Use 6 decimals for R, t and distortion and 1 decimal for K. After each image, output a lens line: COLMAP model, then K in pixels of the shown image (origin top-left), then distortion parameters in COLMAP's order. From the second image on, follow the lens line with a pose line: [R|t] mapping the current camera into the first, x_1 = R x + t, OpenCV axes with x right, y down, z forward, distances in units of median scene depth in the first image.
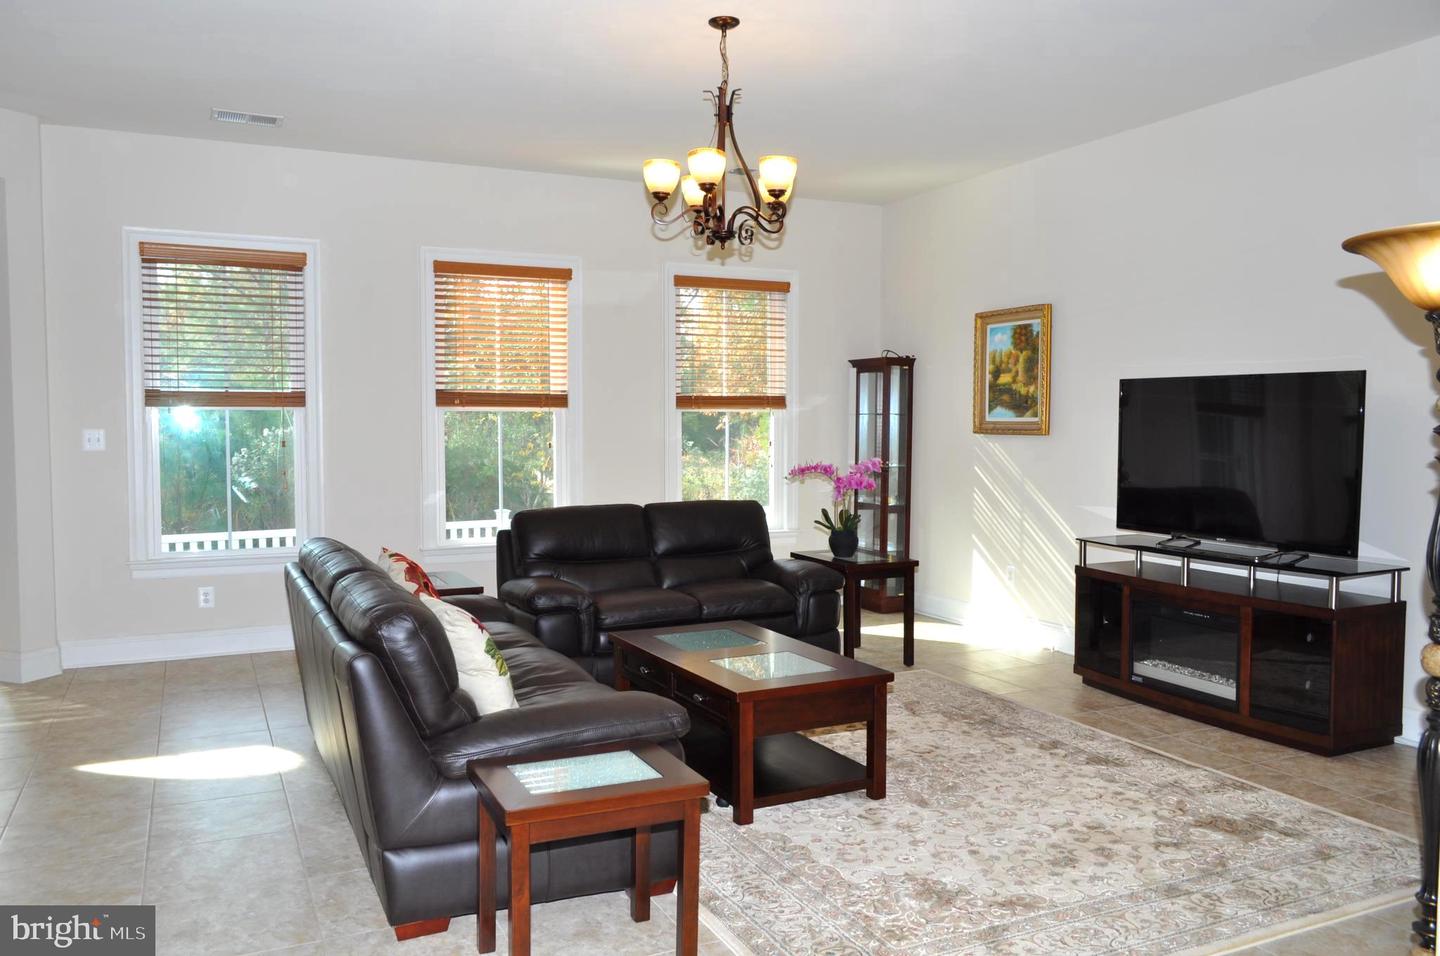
lens RADIAL K [[1111.9, 0, 719.4], [0, 1111.9, 449.7], [0, 0, 1]] dist [-0.007256, -0.000473]
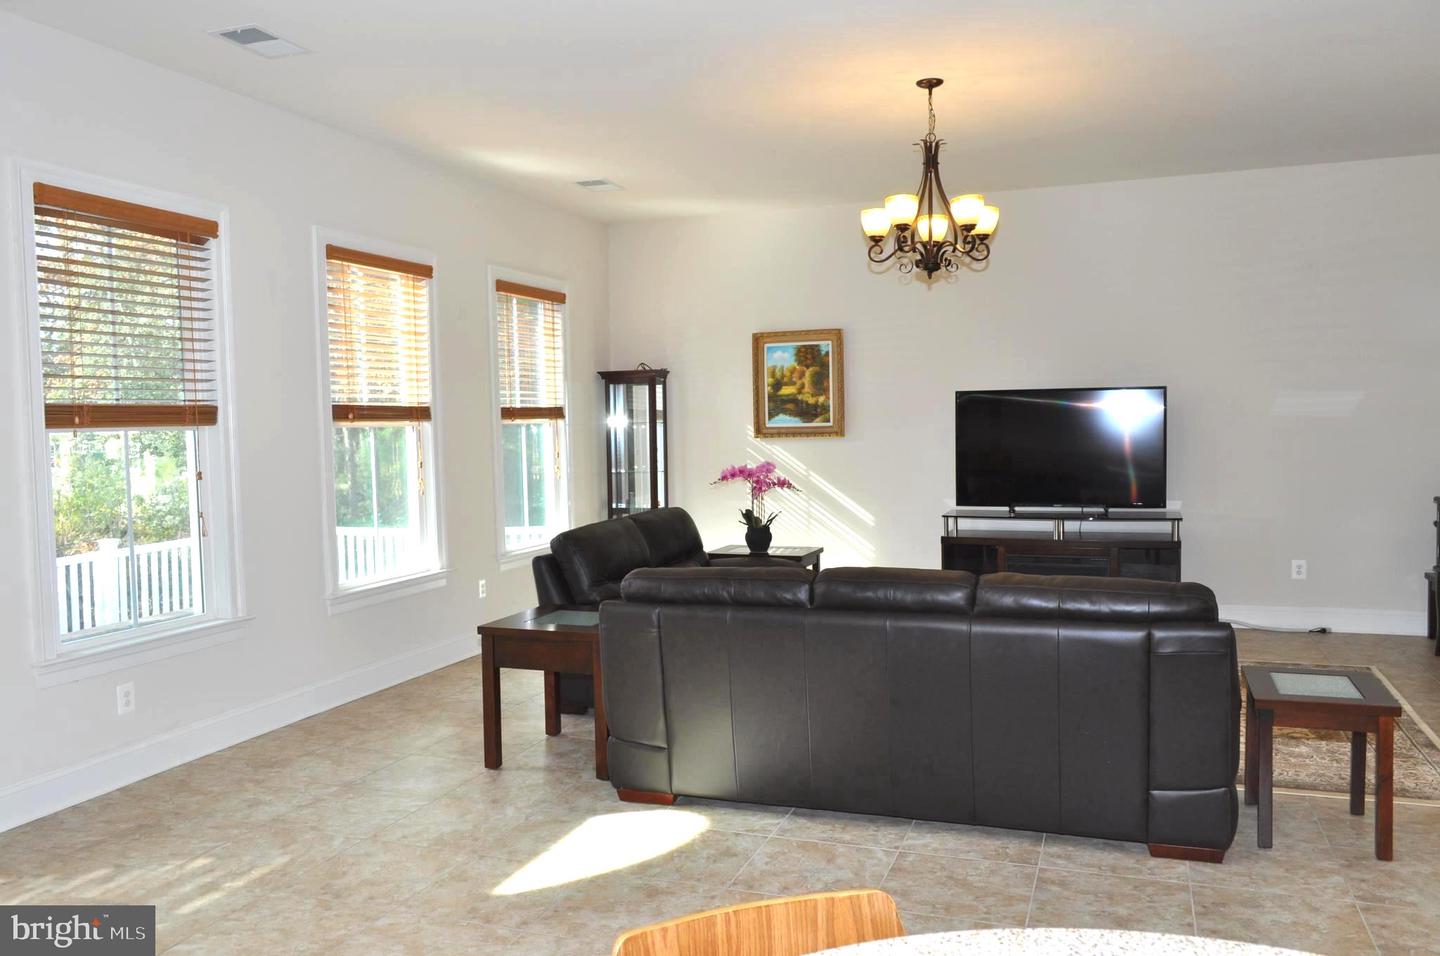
lens RADIAL K [[1122.1, 0, 720.0], [0, 1122.1, 478.0], [0, 0, 1]] dist [-0.016491, 0.001365]
pose [[0.707436, -0.051950, 0.704866, -0.653215], [0.041946, 0.998623, 0.031502, -0.011921], [-0.705532, 0.007281, 0.708641, 0.215196]]
